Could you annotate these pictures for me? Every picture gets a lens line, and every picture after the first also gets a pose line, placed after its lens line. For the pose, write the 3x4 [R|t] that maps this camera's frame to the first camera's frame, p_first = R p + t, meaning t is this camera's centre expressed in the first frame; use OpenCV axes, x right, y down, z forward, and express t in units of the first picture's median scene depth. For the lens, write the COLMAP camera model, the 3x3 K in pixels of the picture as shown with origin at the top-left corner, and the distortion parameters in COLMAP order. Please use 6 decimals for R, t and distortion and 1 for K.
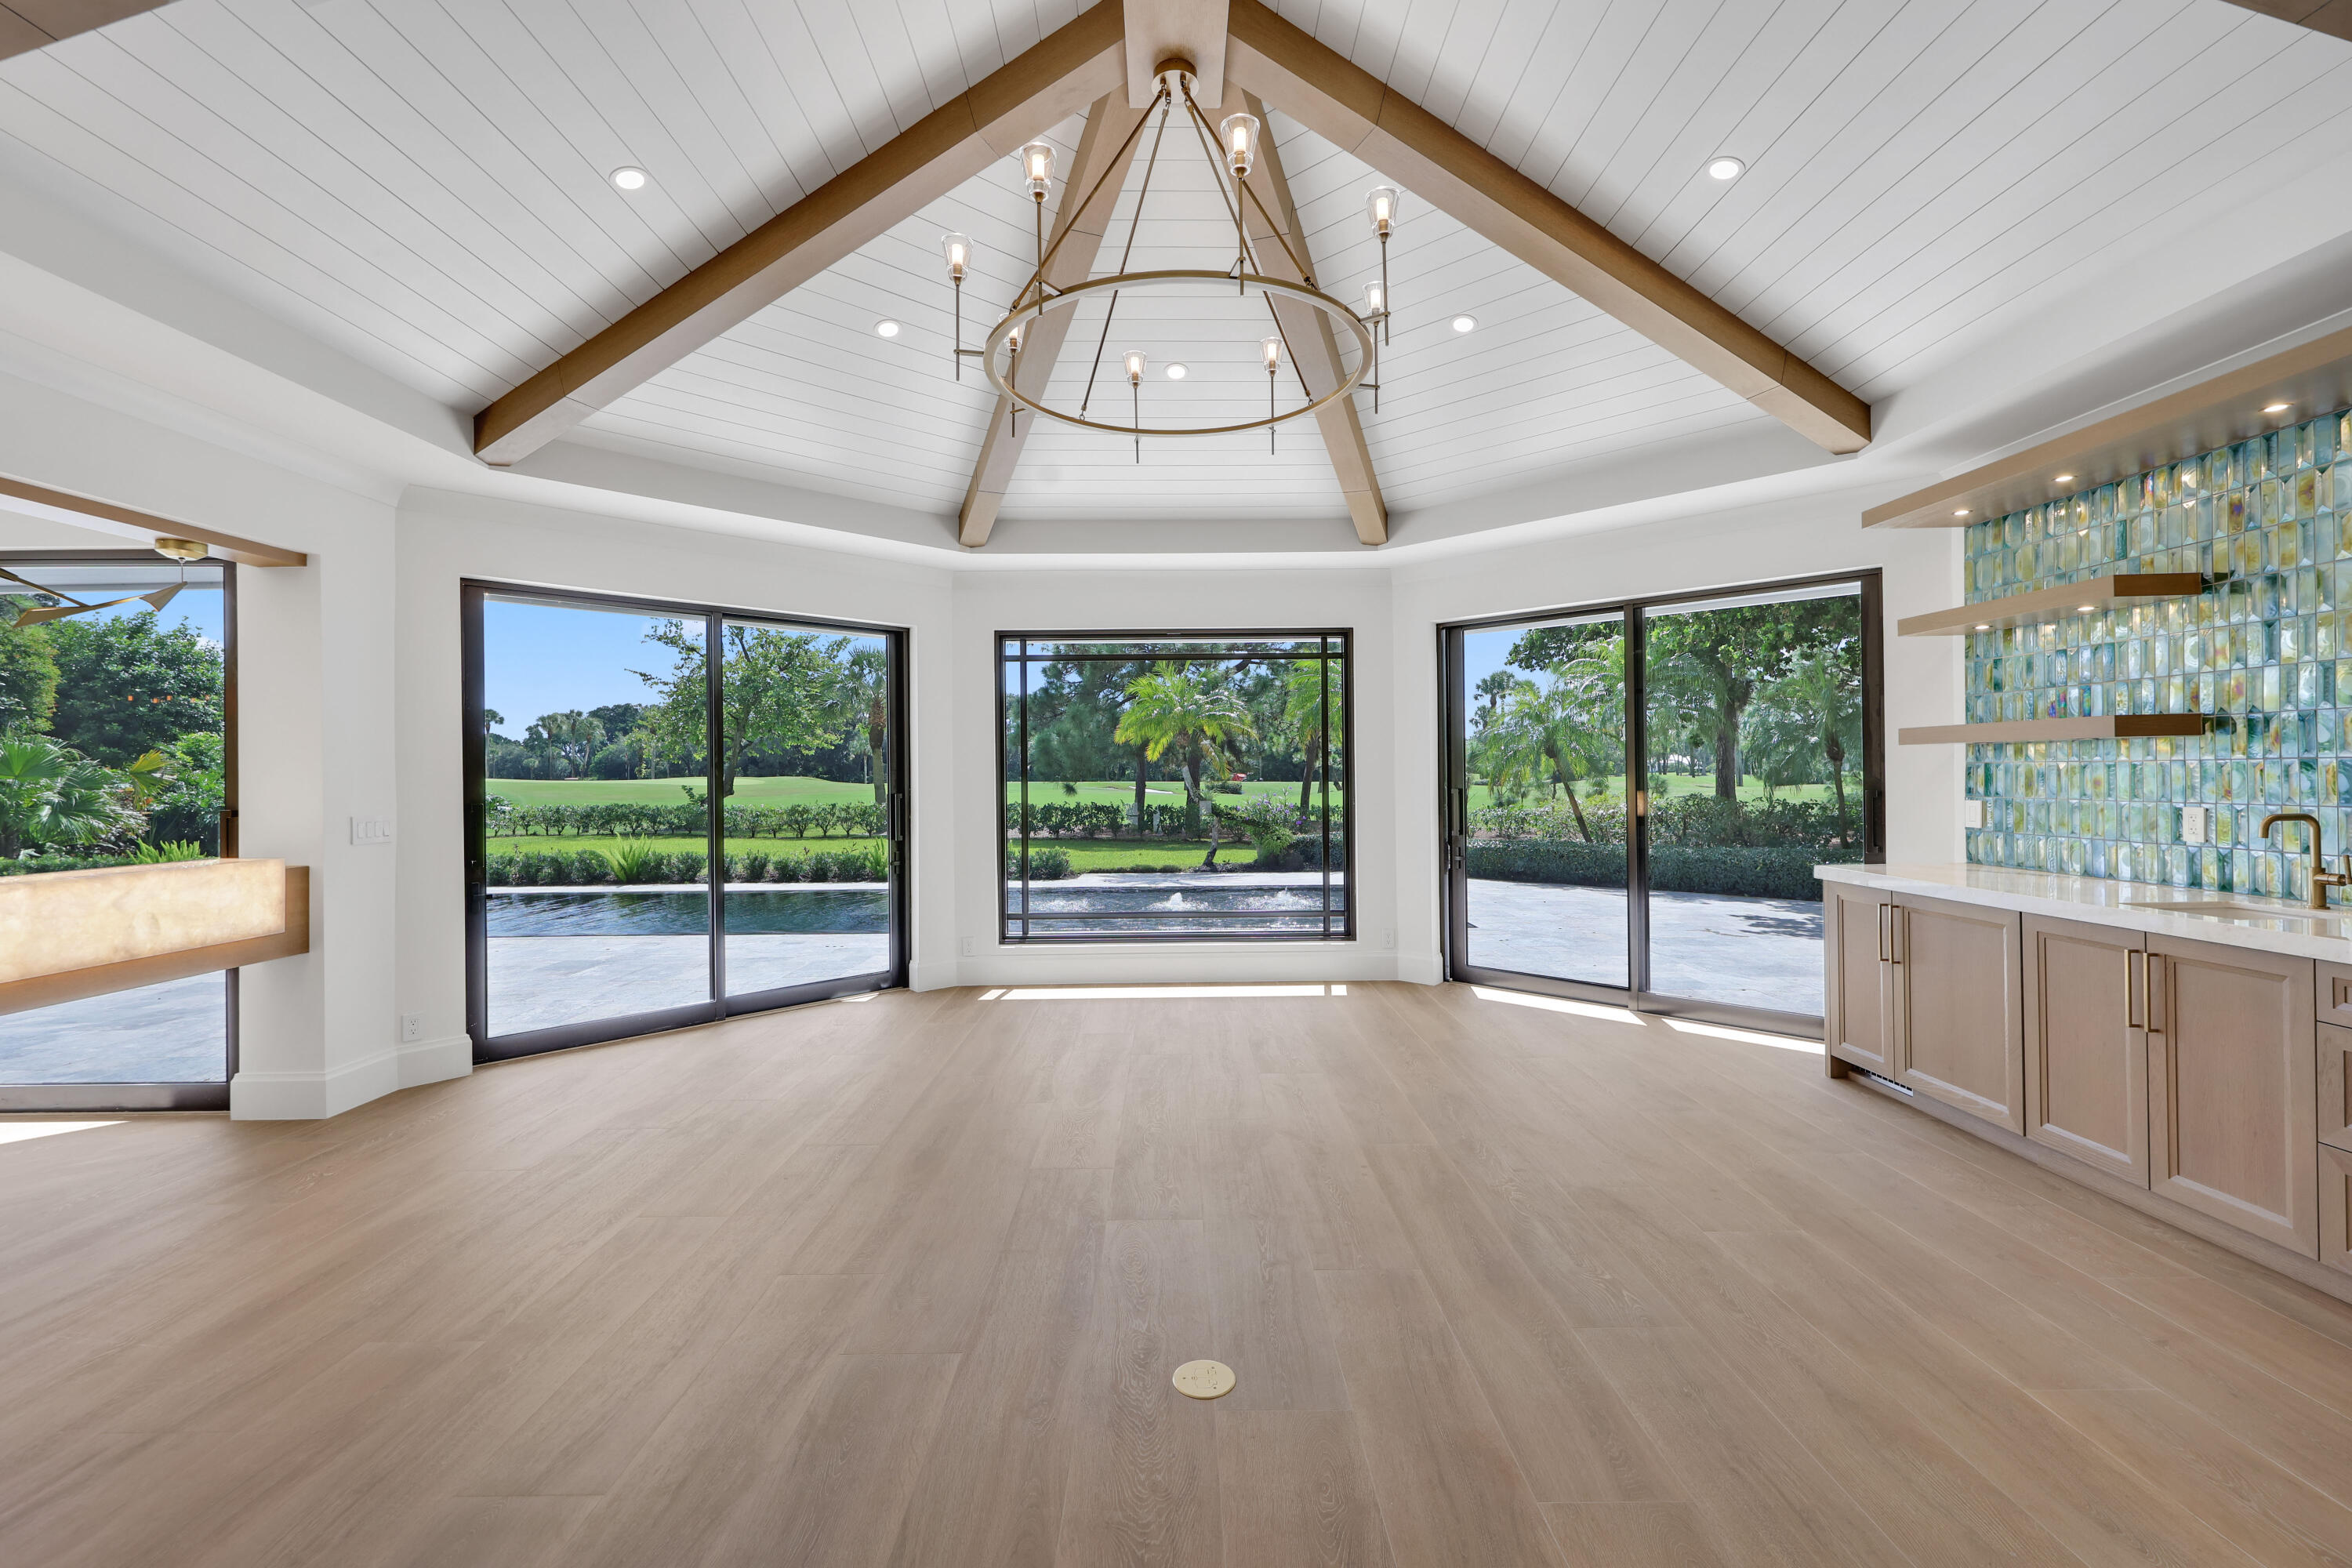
lens RADIAL K [[1028.2, 0, 1161.7], [0, 1028.2, 771.4], [0, 0, 1]] dist [0.000242, -0.000425]
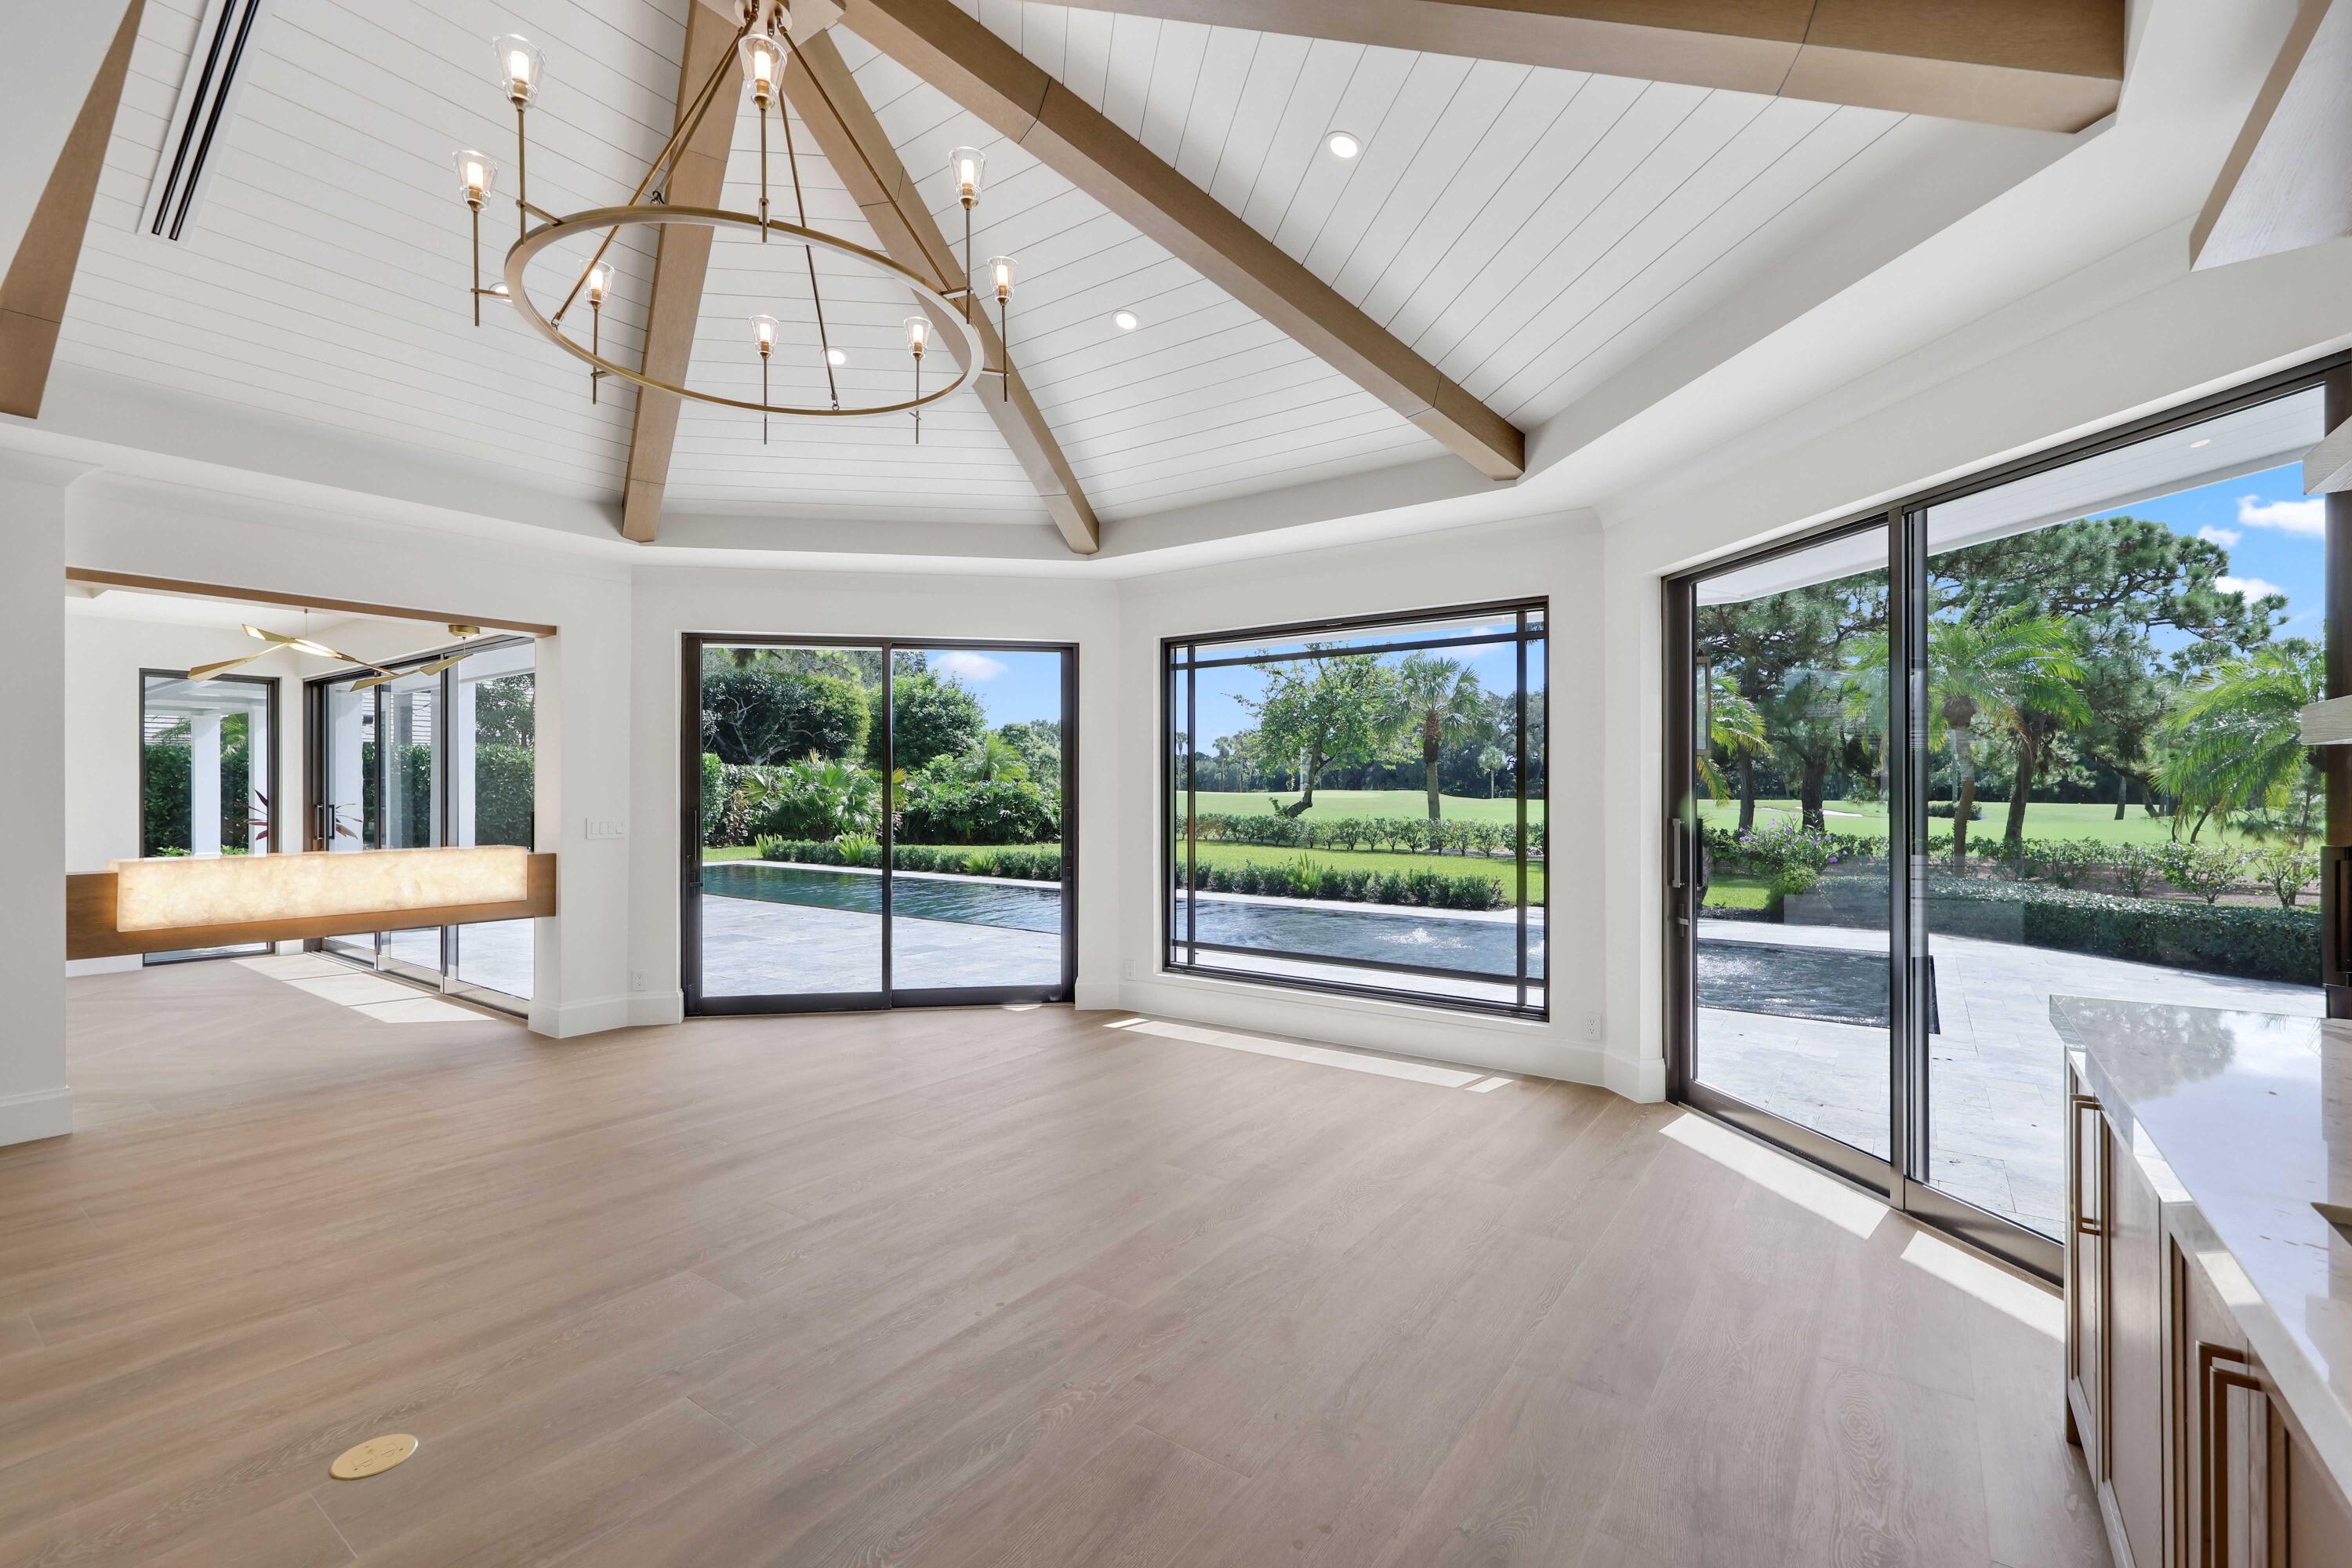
lens RADIAL K [[1028.2, 0, 1164.9], [0, 1028.2, 792.0], [0, 0, 1]] dist [0.000242, -0.000425]
pose [[0.797437, 0.009589, -0.603326, 0.422700], [-0.005732, 0.999949, 0.008316, -0.003972], [0.603375, -0.003174, 0.797451, 0.257124]]
